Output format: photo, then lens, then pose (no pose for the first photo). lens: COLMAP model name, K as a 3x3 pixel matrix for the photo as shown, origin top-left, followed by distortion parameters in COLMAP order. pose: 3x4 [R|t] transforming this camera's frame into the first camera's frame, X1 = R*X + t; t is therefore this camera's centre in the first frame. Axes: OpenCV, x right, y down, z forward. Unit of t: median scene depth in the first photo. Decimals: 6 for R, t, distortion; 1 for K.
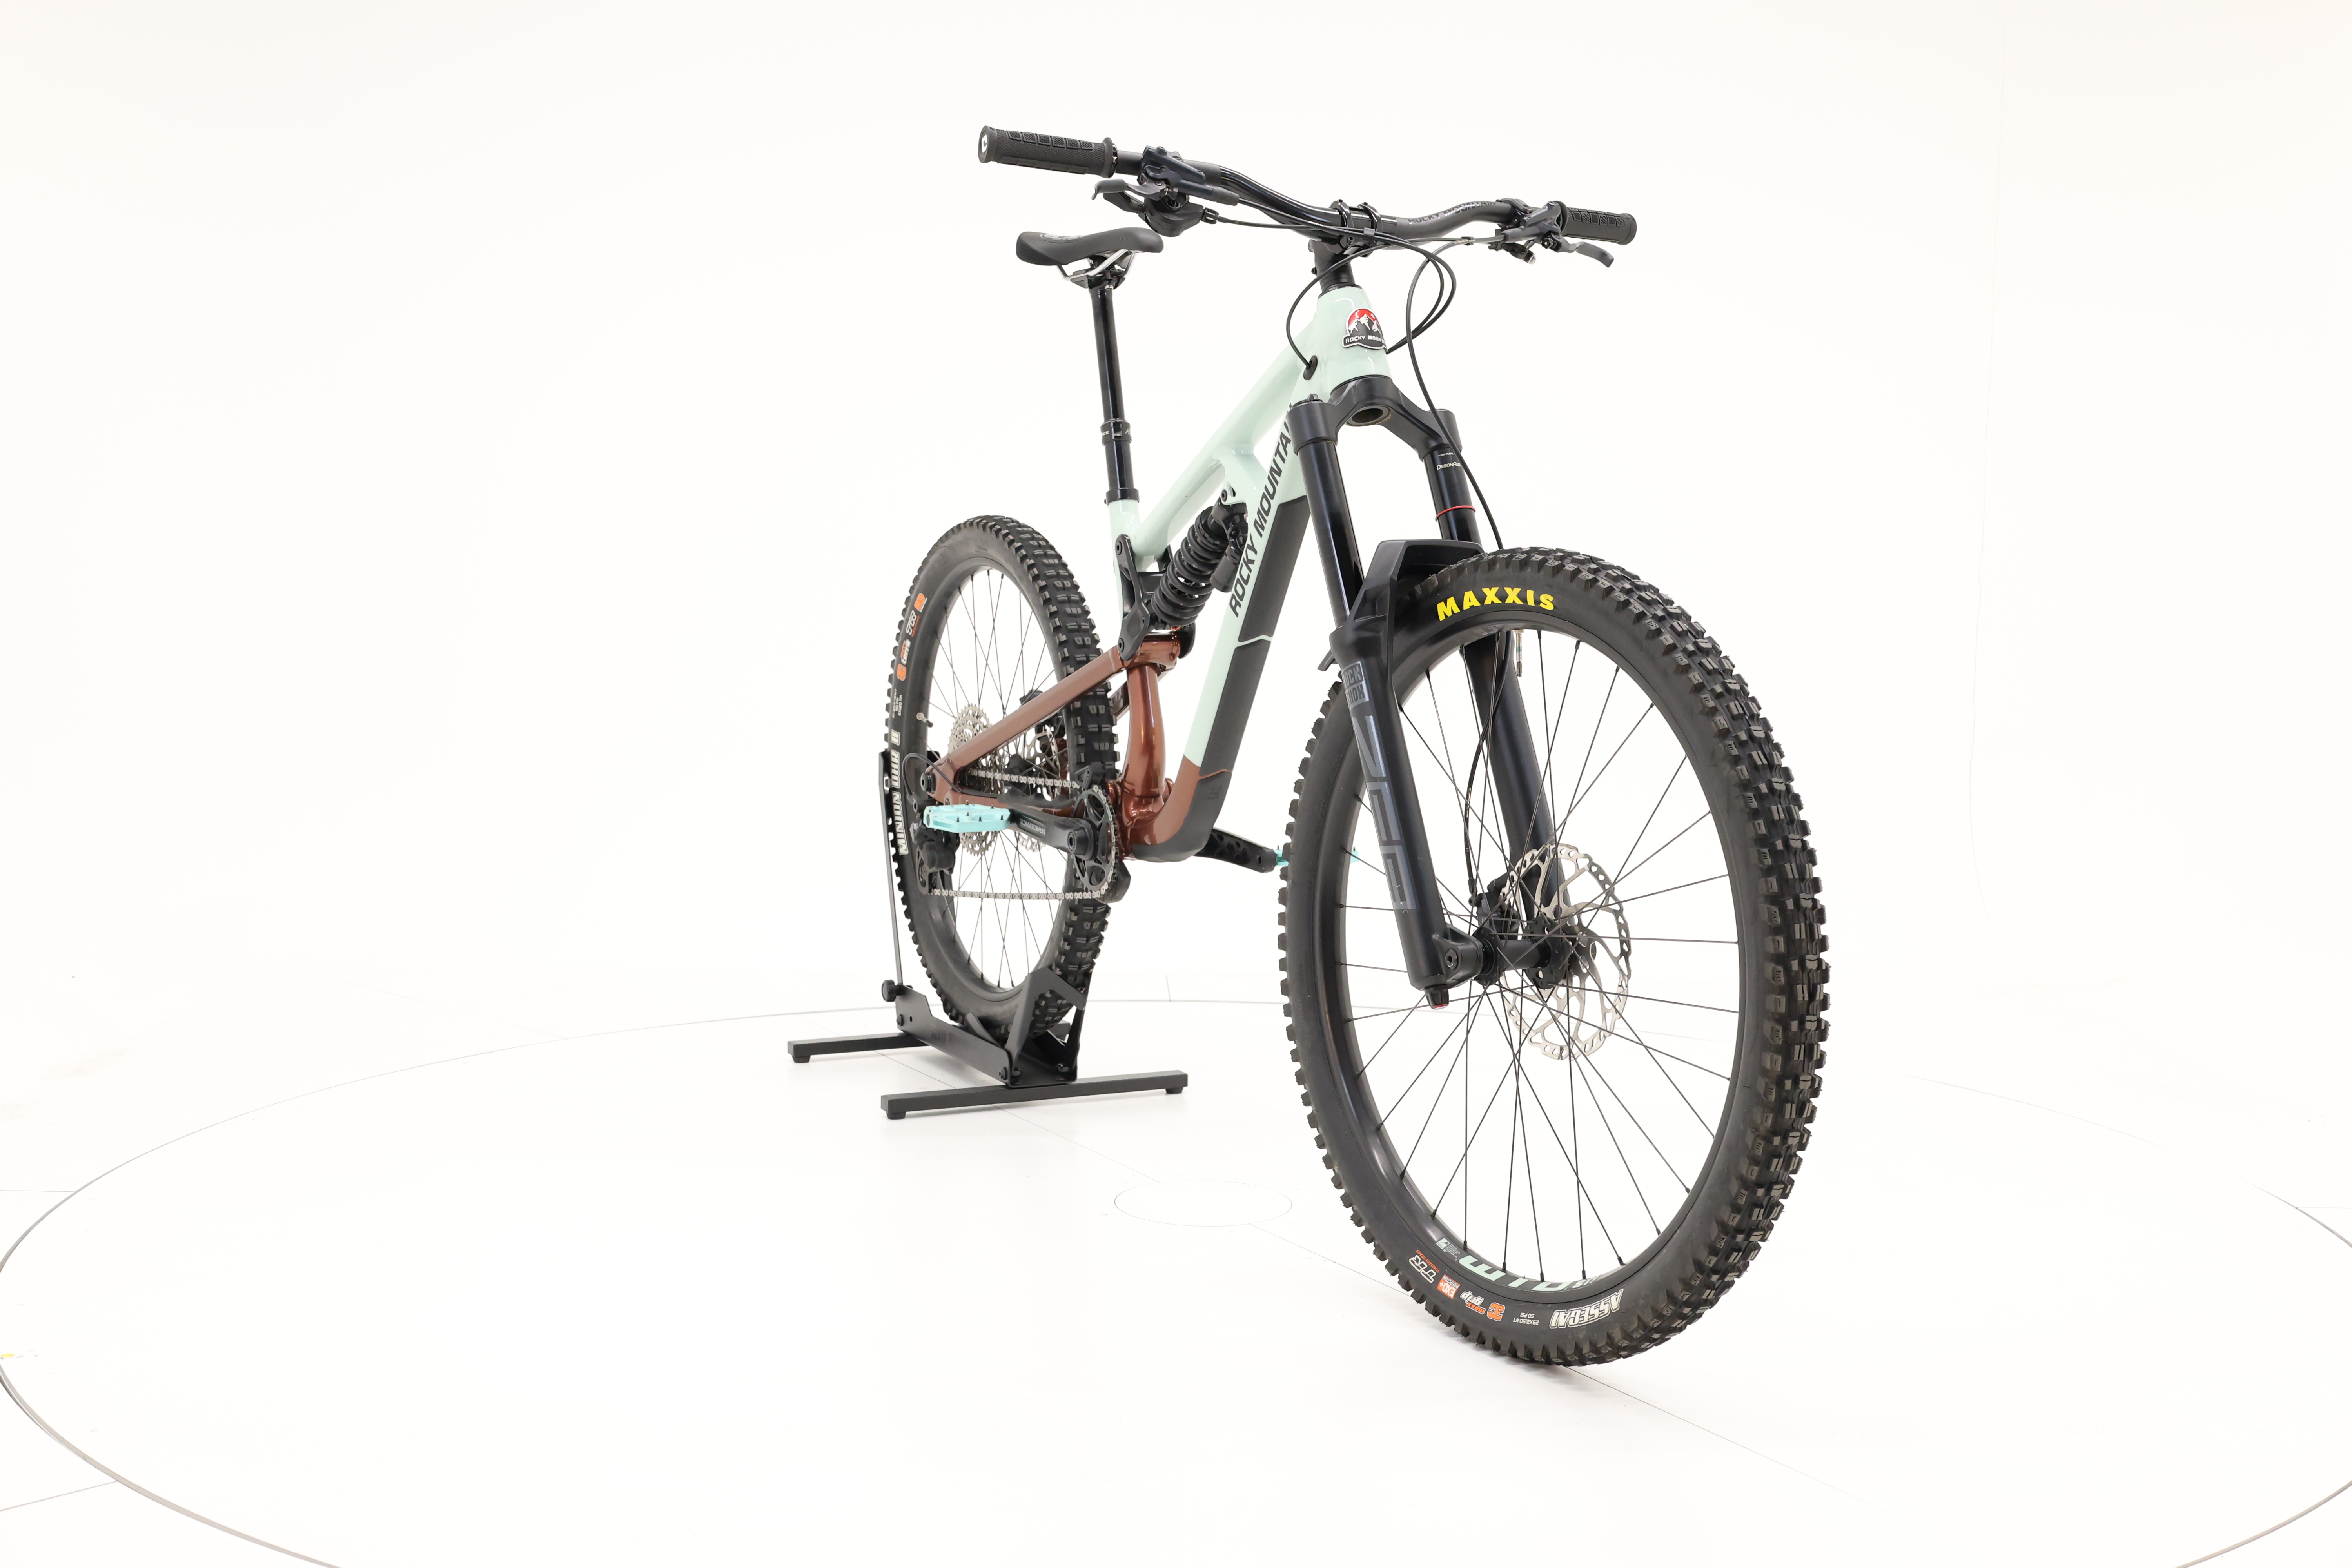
lens RADIAL K [[2646.1, 0, 1178.5], [0, 2646.1, 784.1], [0, 0, 1]] dist [0.008375, 0.000000]
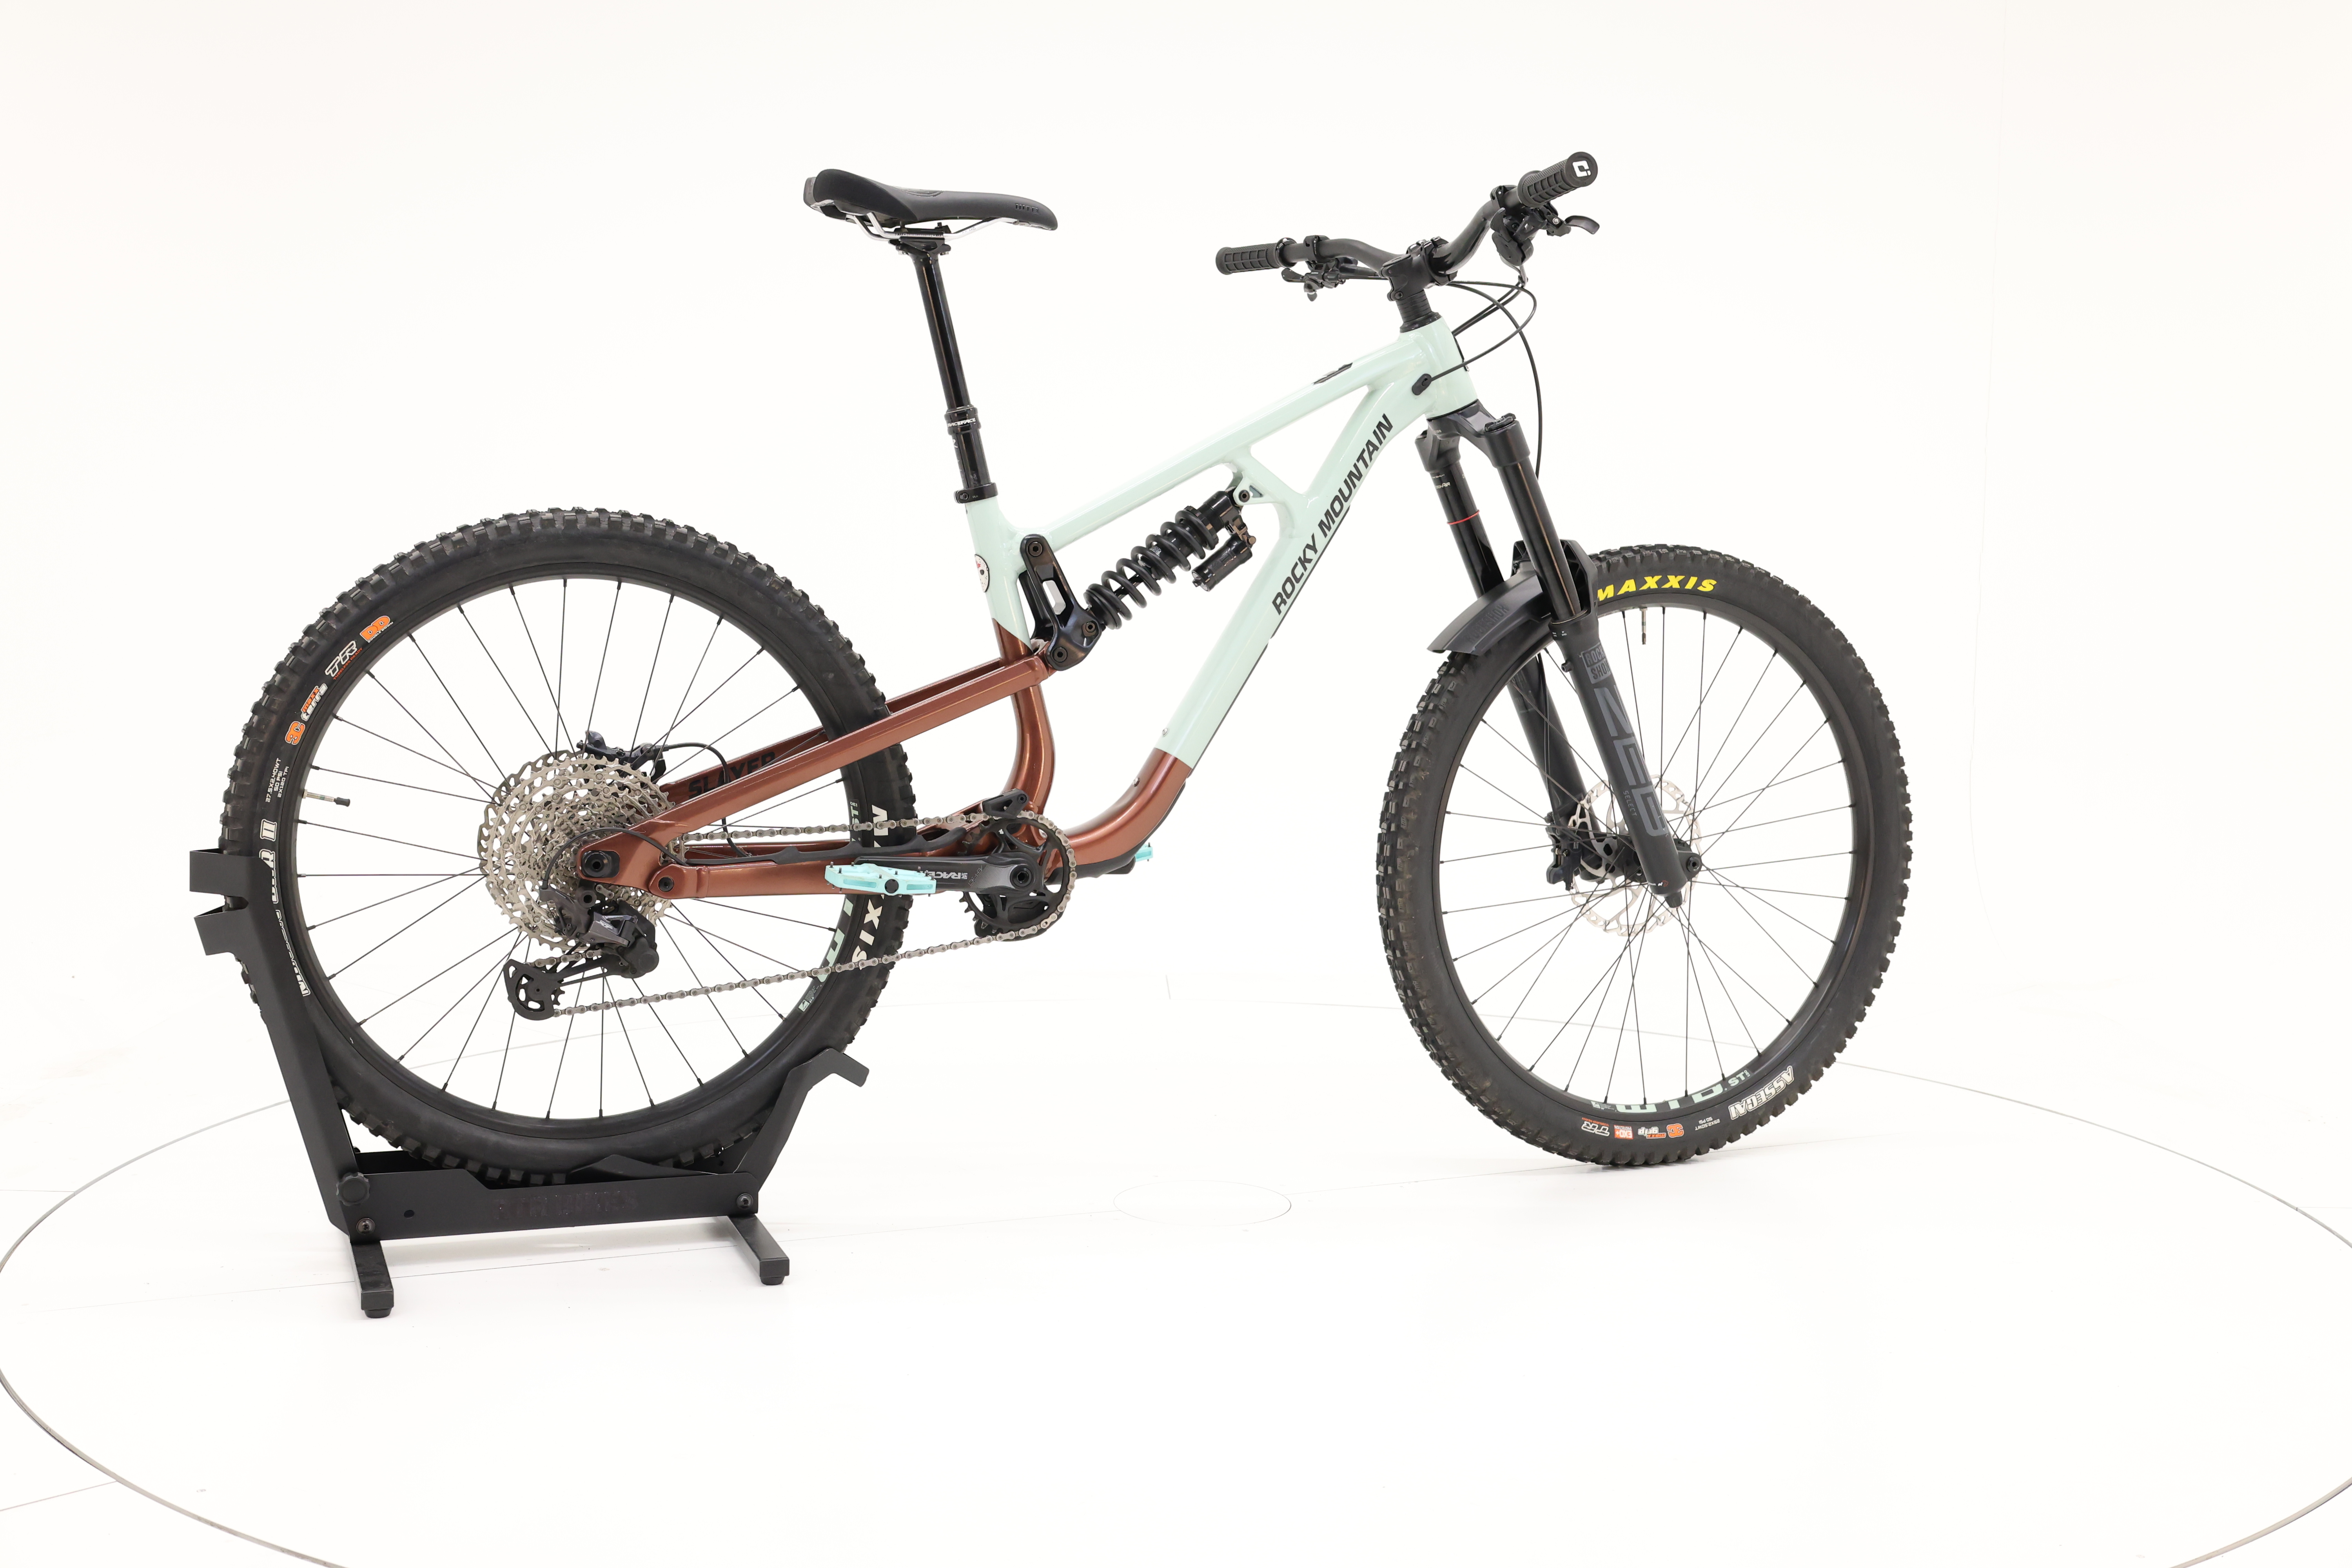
lens RADIAL K [[2646.1, 0, 1177.2], [0, 2646.1, 782.4], [0, 0, 1]] dist [0.008375, 0.000000]
pose [[0.109285, -0.109837, 0.987923, -1.081225], [0.085038, 0.991266, 0.100801, -0.113204], [-0.990366, 0.072995, 0.117671, 0.988760]]
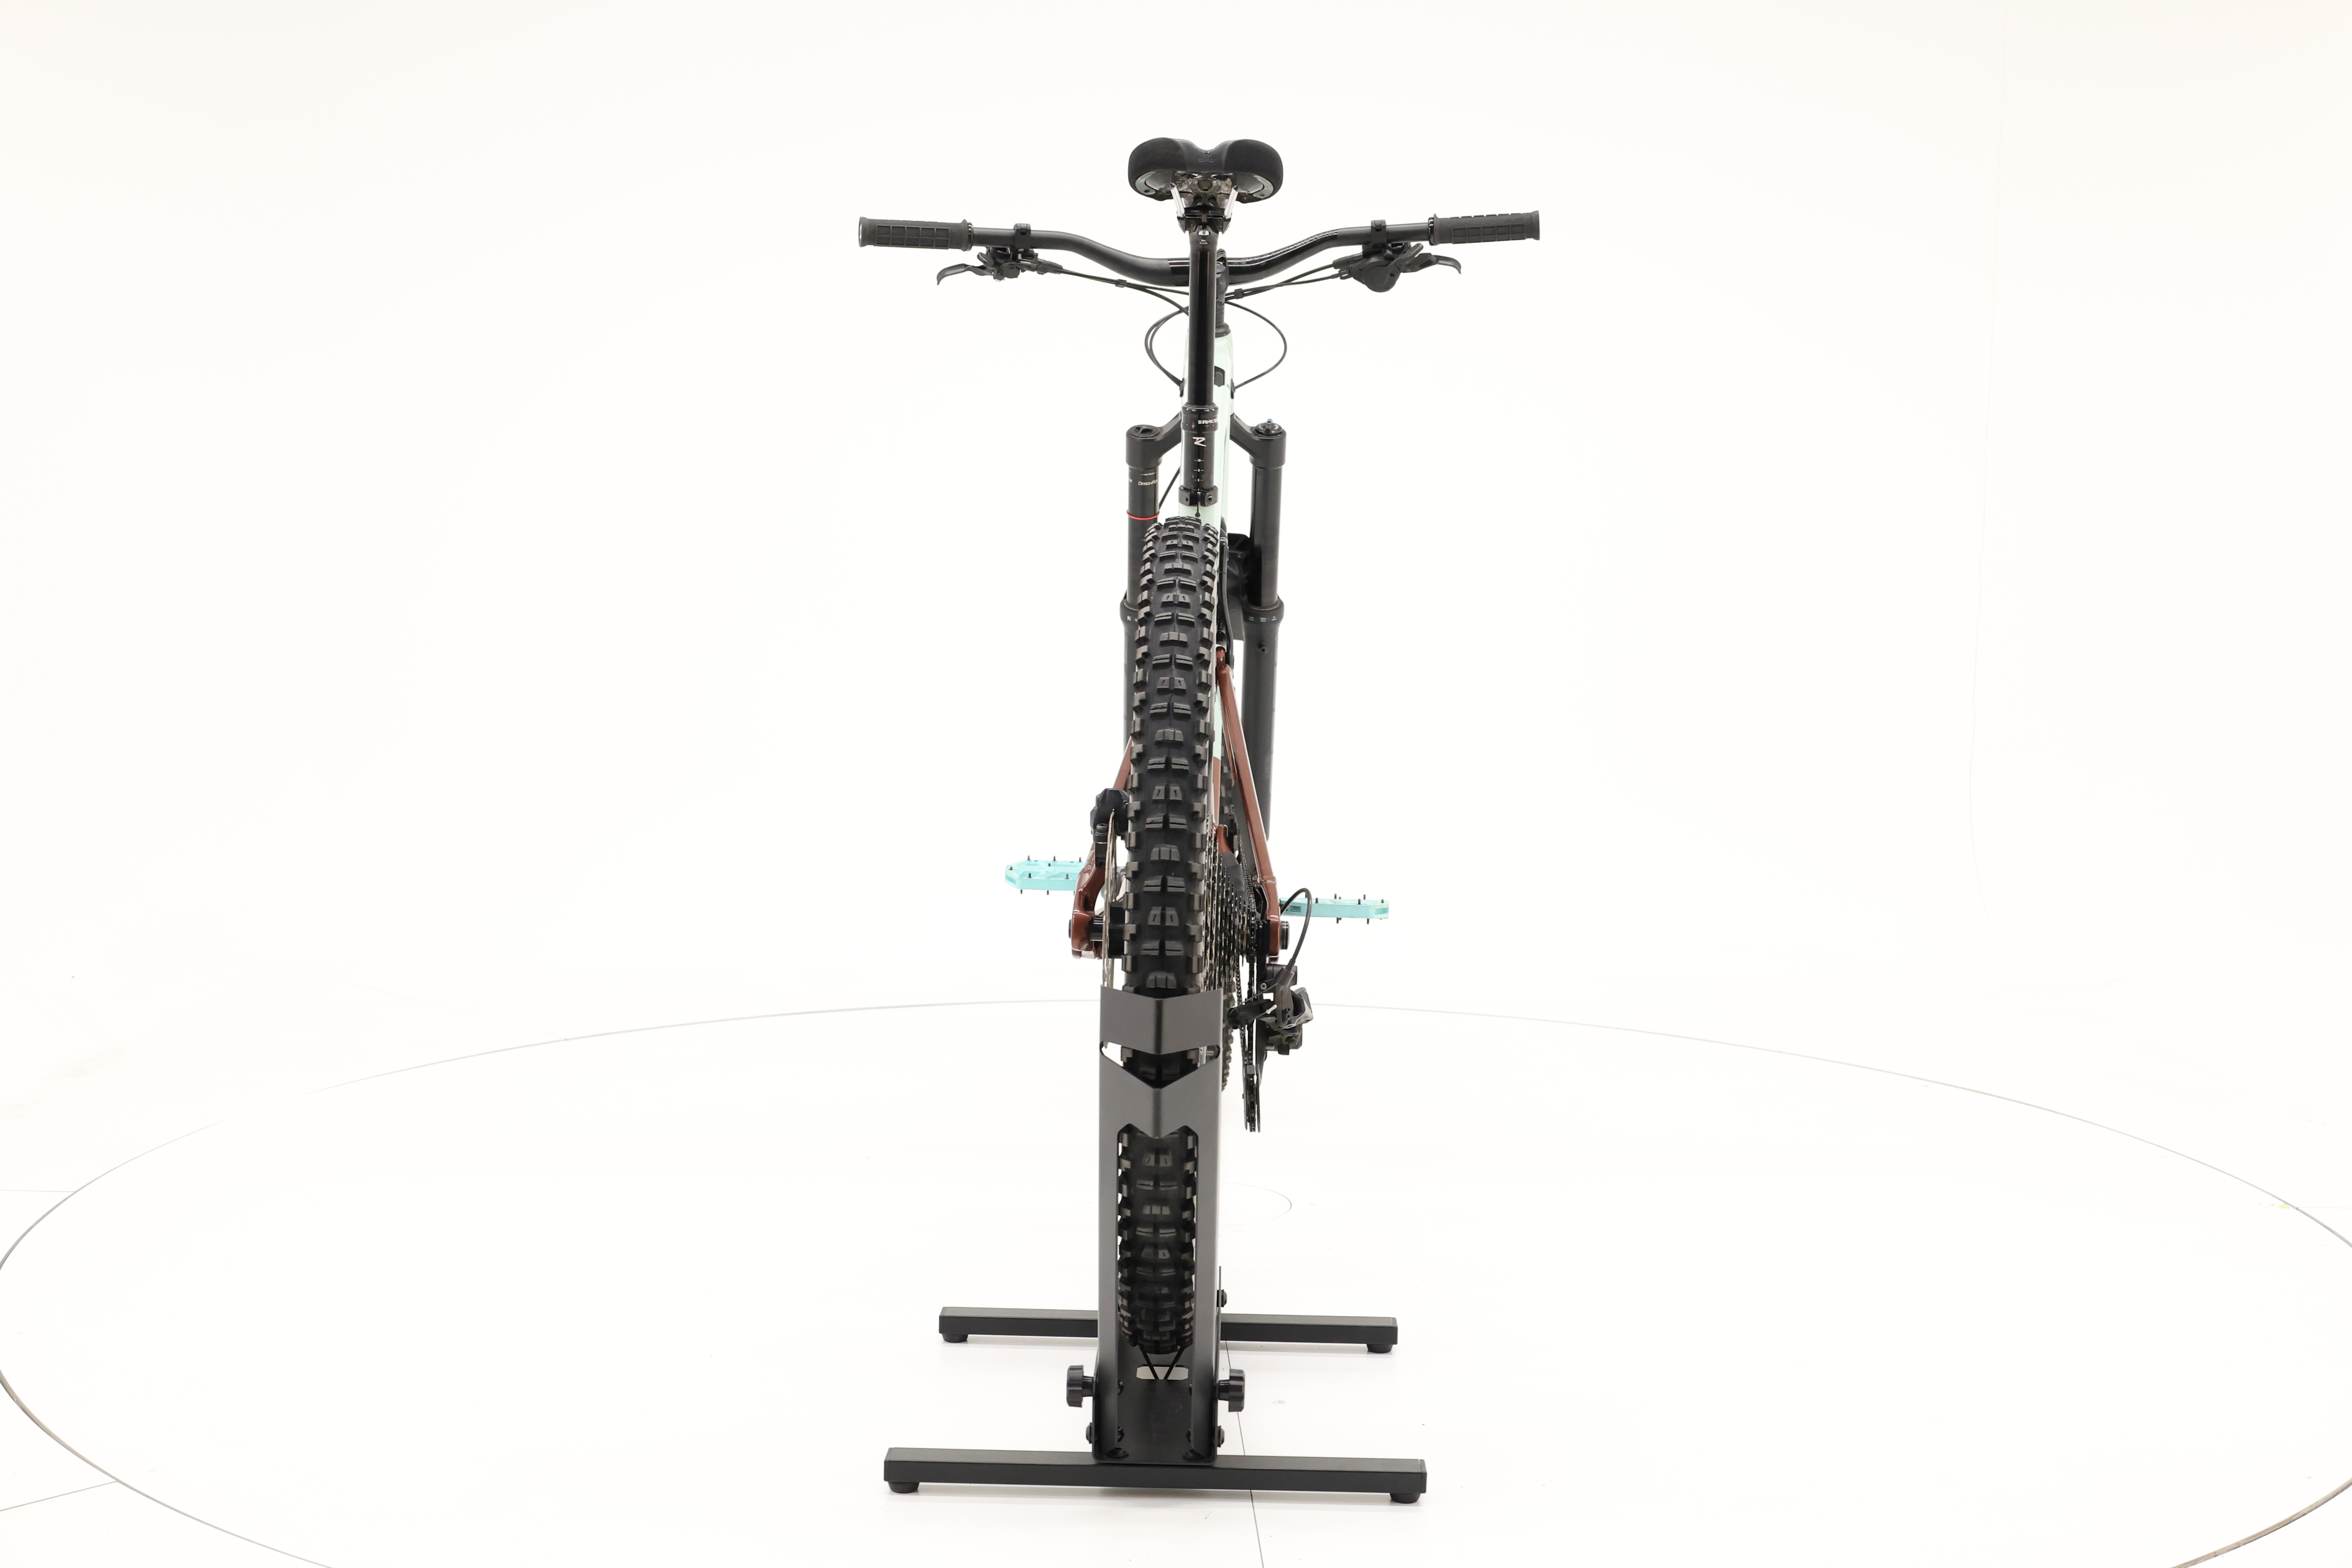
lens RADIAL K [[2646.1, 0, 1179.1], [0, 2646.1, 793.2], [0, 0, 1]] dist [0.008375, 0.000000]
pose [[-0.884405, -0.075859, 0.460514, -0.485288], [0.018299, 0.980307, 0.196628, -0.214159], [-0.466361, 0.182326, -0.865601, 2.069754]]
